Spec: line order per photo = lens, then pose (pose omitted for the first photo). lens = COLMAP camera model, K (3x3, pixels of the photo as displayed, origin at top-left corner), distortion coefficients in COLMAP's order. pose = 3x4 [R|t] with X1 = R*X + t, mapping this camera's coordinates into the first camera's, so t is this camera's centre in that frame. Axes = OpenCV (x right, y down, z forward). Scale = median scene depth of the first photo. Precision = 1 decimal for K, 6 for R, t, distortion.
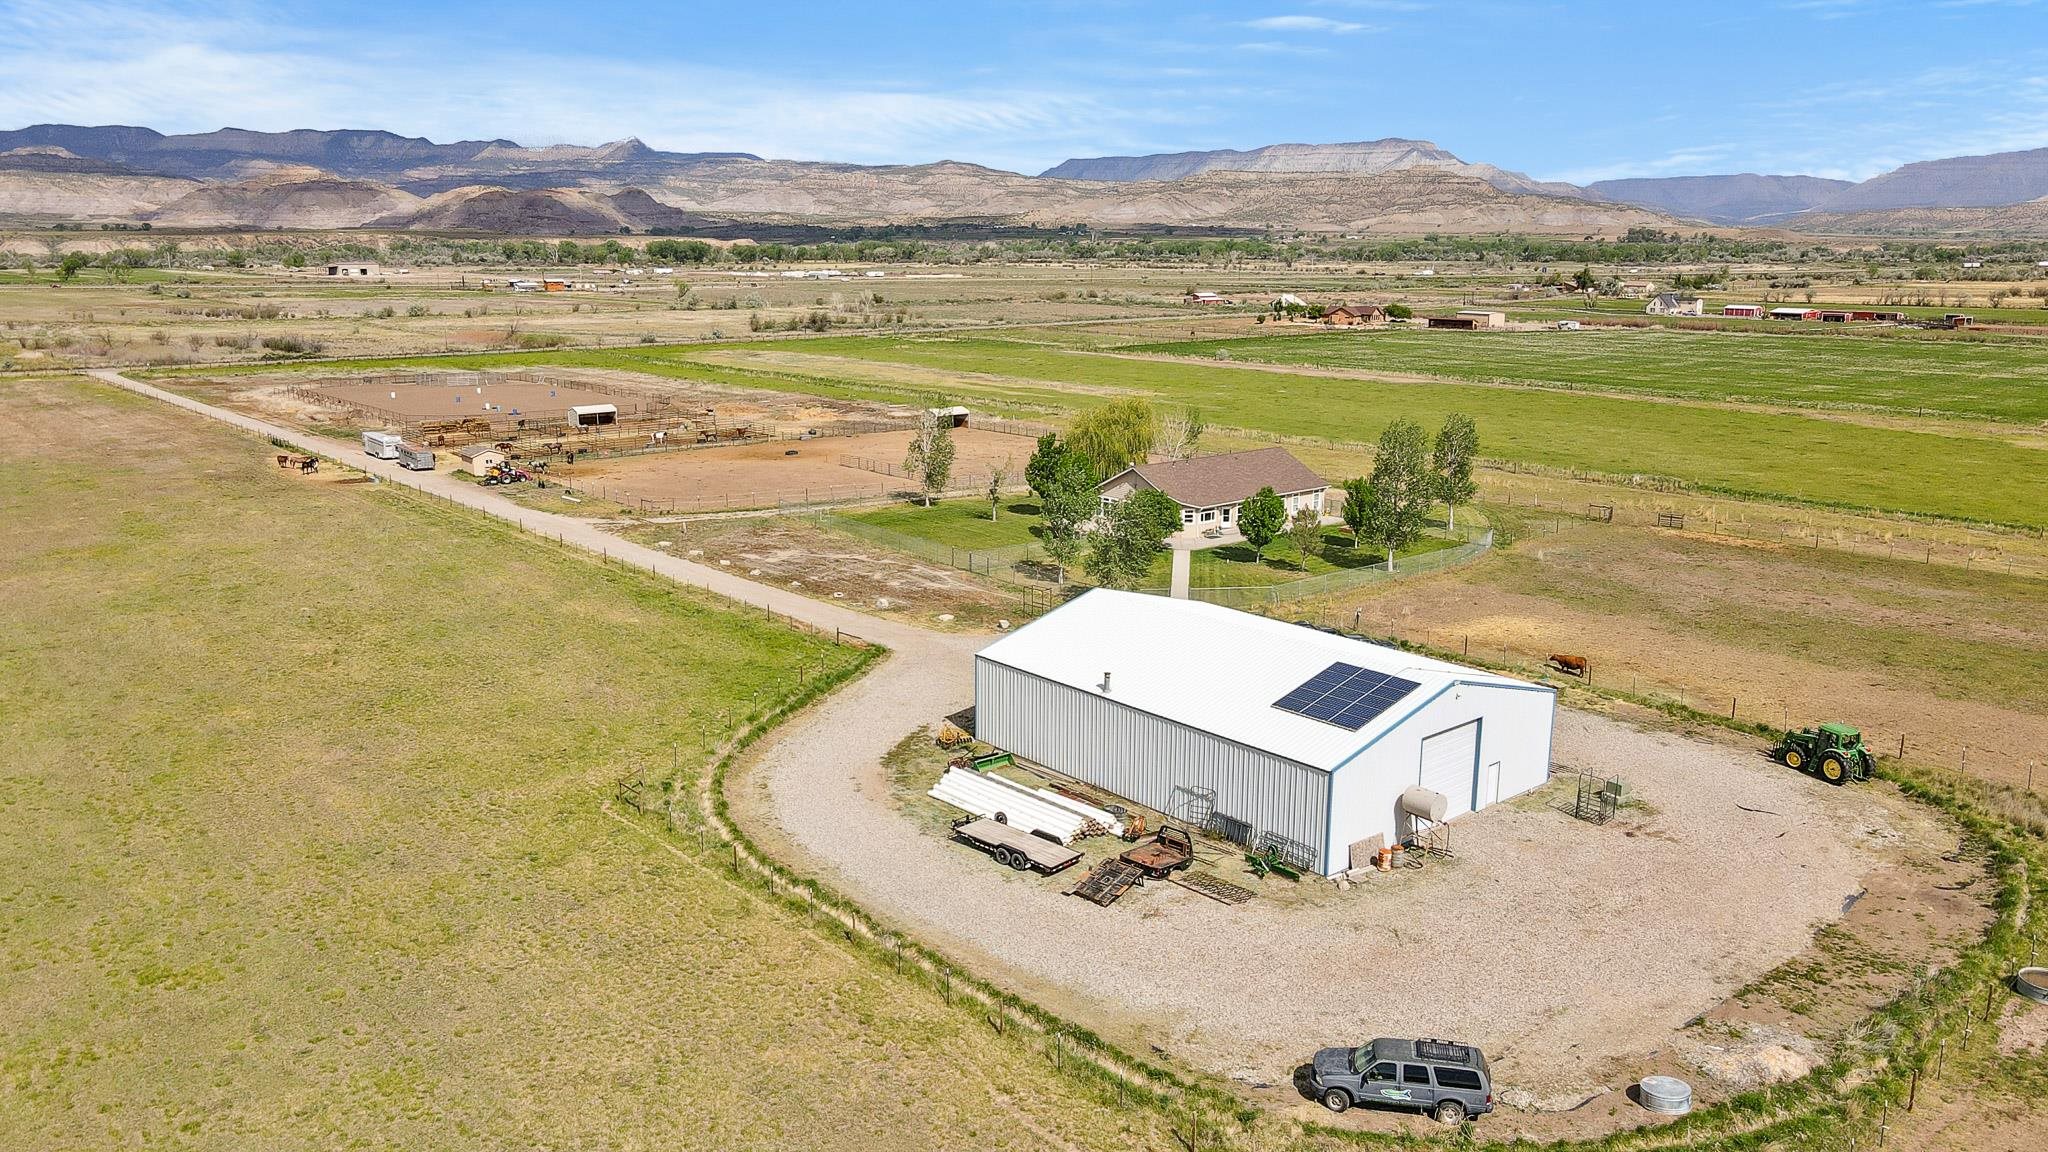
lens RADIAL K [[1512.5, 0, 1031.5], [0, 1512.5, 574.1], [0, 0, 1]] dist [0.001403, 0.012225]
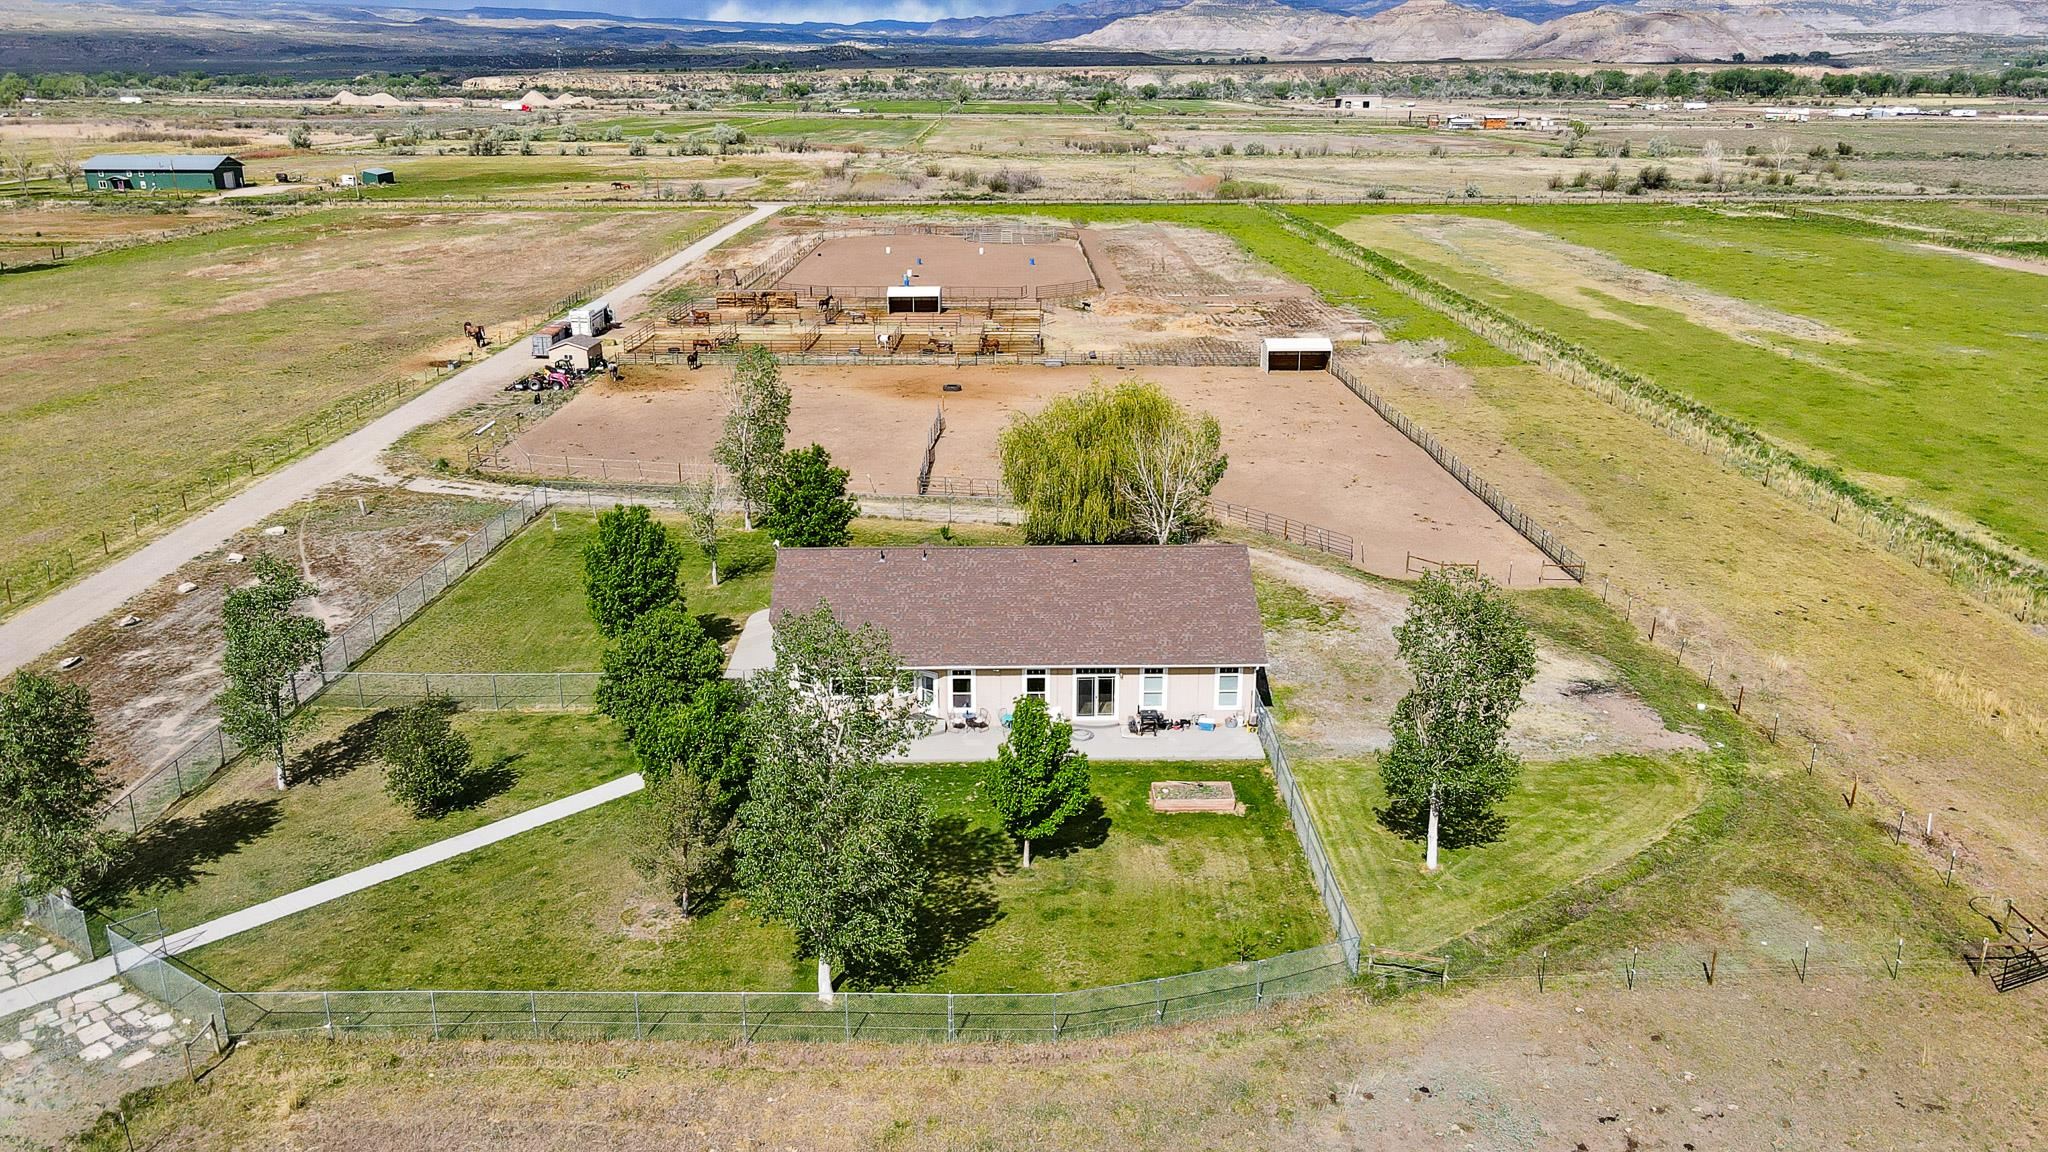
lens RADIAL K [[1512.5, 0, 1020.3], [0, 1512.5, 578.8], [0, 0, 1]] dist [0.001403, 0.012225]
pose [[0.763977, 0.202021, -0.612802, 0.125957], [-0.135713, 0.978788, 0.153482, -0.042819], [0.630810, -0.034091, 0.775188, 0.197126]]
